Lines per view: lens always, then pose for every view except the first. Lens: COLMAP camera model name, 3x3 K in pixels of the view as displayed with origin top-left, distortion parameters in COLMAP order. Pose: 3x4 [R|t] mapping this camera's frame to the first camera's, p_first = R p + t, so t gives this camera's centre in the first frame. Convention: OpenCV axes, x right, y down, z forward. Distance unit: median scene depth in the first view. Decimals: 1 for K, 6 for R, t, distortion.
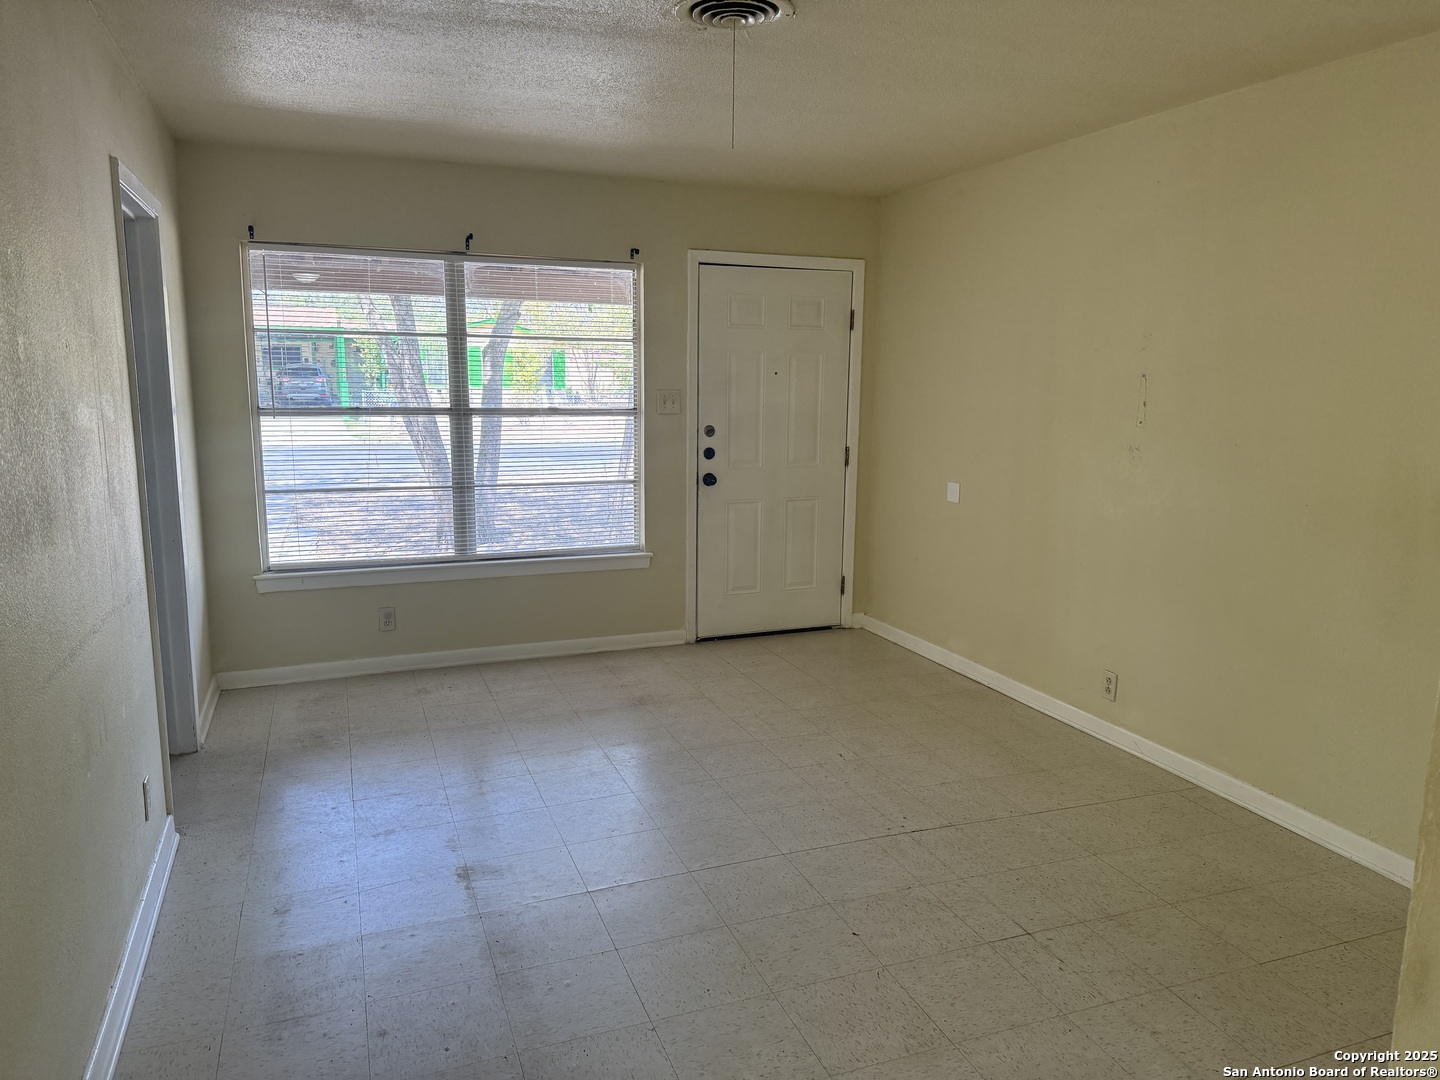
lens RADIAL K [[1009.5, 0, 686.3], [0, 1009.5, 547.0], [0, 0, 1]] dist [0.053709, -0.066108]
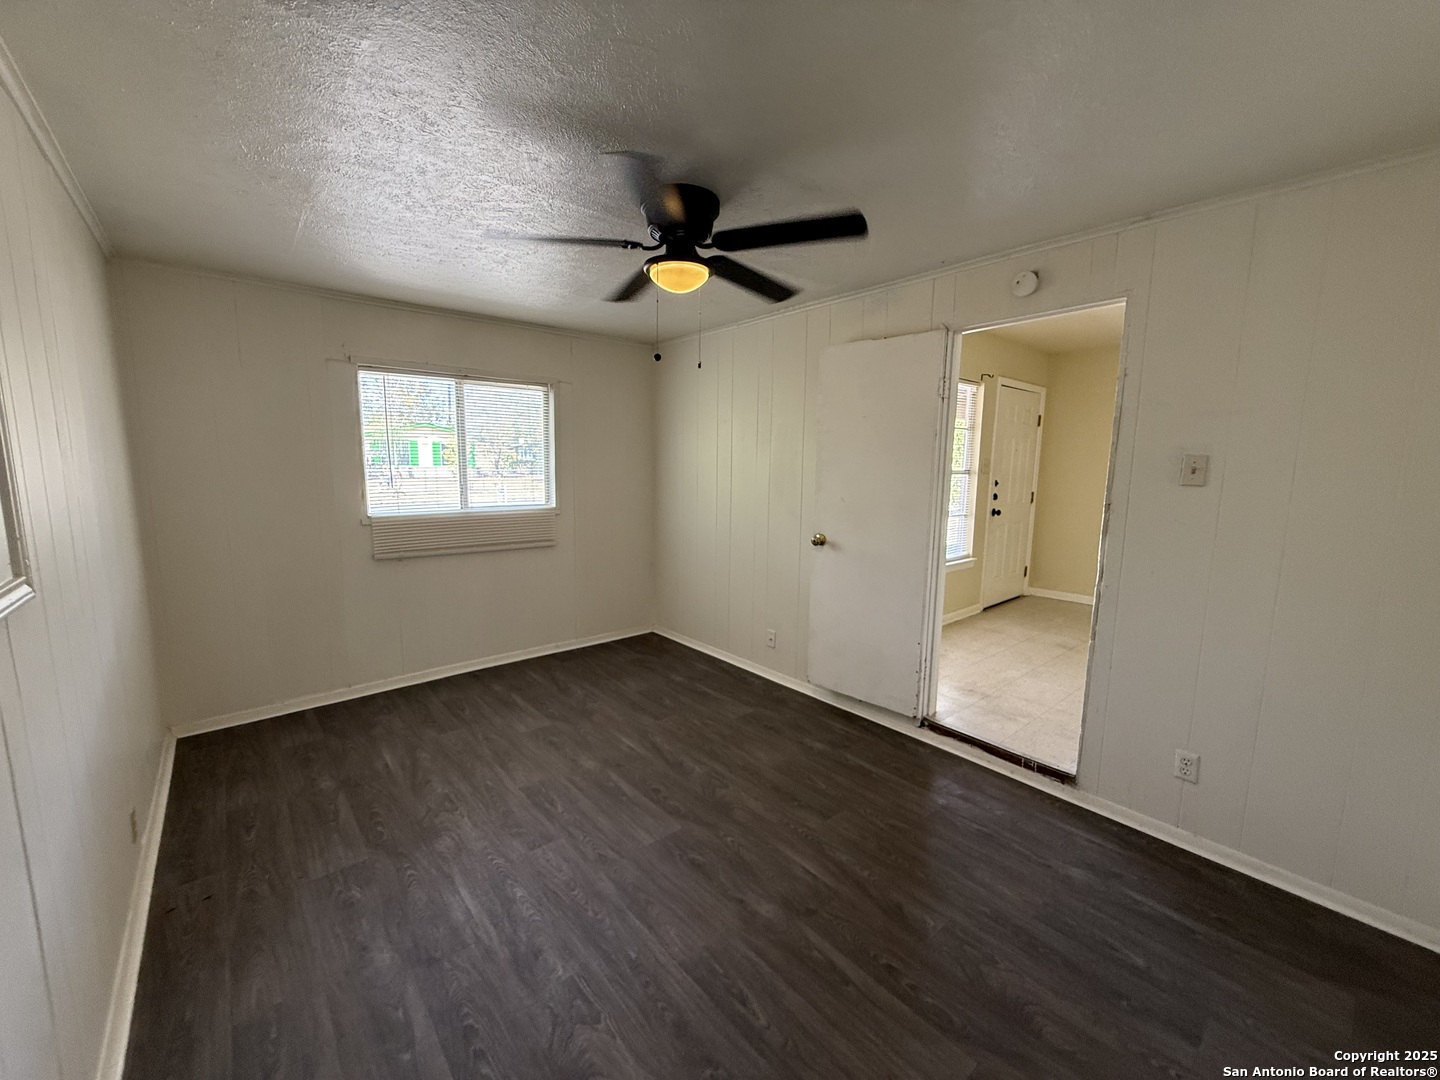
lens RADIAL K [[572.9, 0, 719.1], [0, 572.9, 535.4], [0, 0, 1]] dist [0.001578, -0.000359]
pose [[0.941472, -0.041831, 0.334485, -1.014210], [0.054493, 0.998106, -0.028554, -0.037496], [-0.332657, 0.045110, 0.941968, 0.359707]]
